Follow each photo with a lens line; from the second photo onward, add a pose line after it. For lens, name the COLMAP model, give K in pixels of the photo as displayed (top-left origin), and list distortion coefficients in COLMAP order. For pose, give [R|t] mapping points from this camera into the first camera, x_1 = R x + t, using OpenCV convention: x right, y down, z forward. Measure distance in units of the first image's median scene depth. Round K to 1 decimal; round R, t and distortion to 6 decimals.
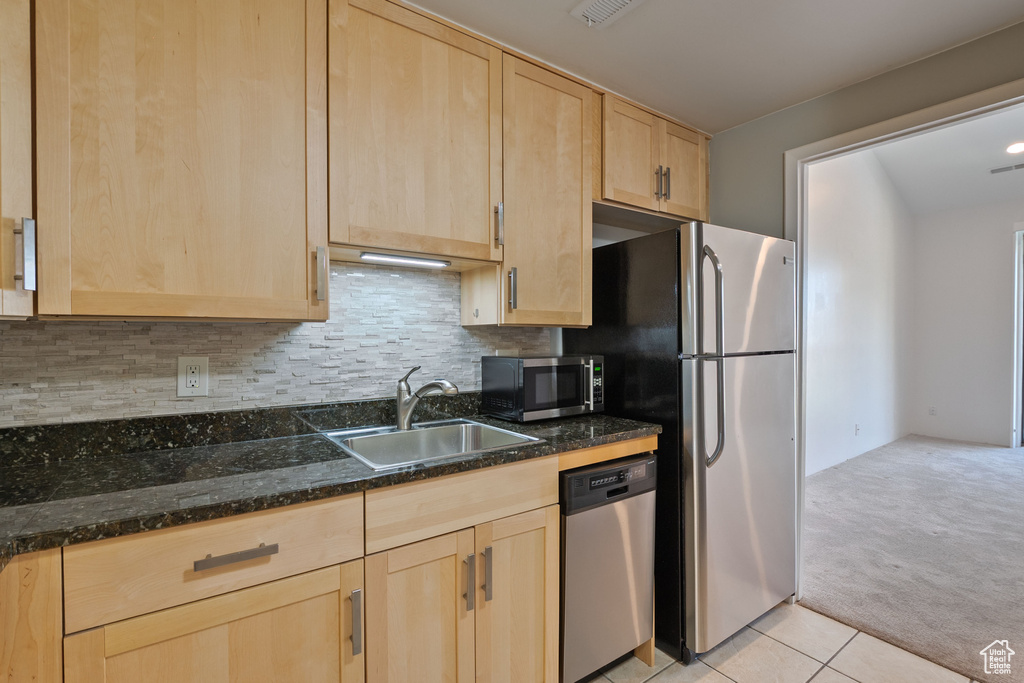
lens RADIAL K [[467.1, 0, 521.5], [0, 467.1, 342.3], [0, 0, 1]] dist [-0.015202, -0.002437]
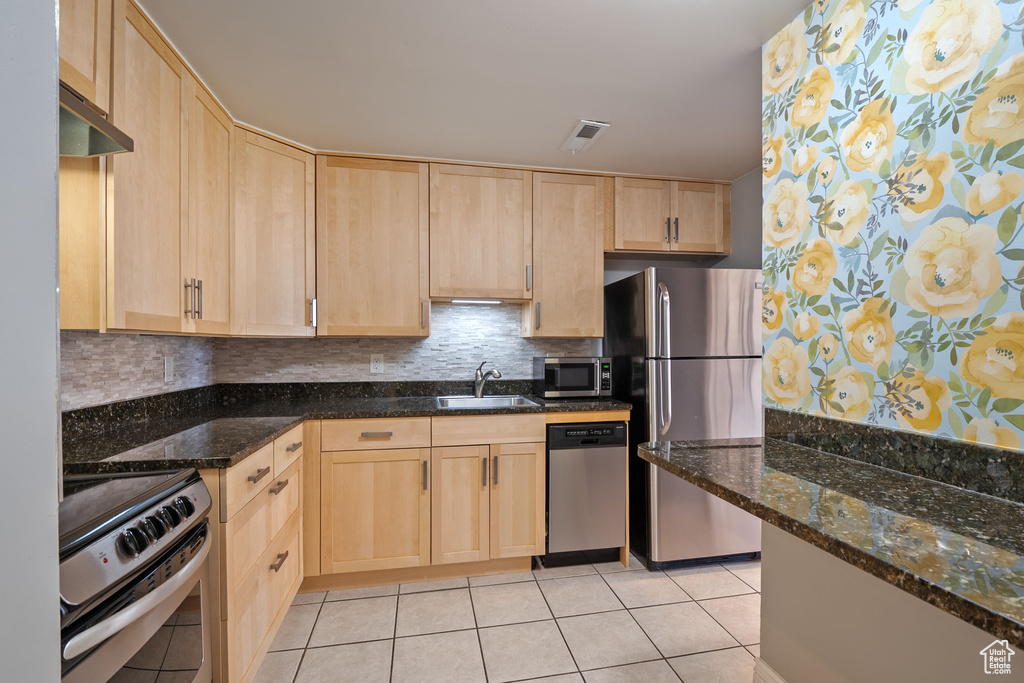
lens RADIAL K [[467.1, 0, 522.4], [0, 467.1, 346.7], [0, 0, 1]] dist [-0.015202, -0.002437]
pose [[0.913389, 0.005282, -0.407054, 0.653168], [-0.006434, 0.999978, -0.001462, -0.002205], [0.407038, 0.003954, 0.913403, -0.564612]]
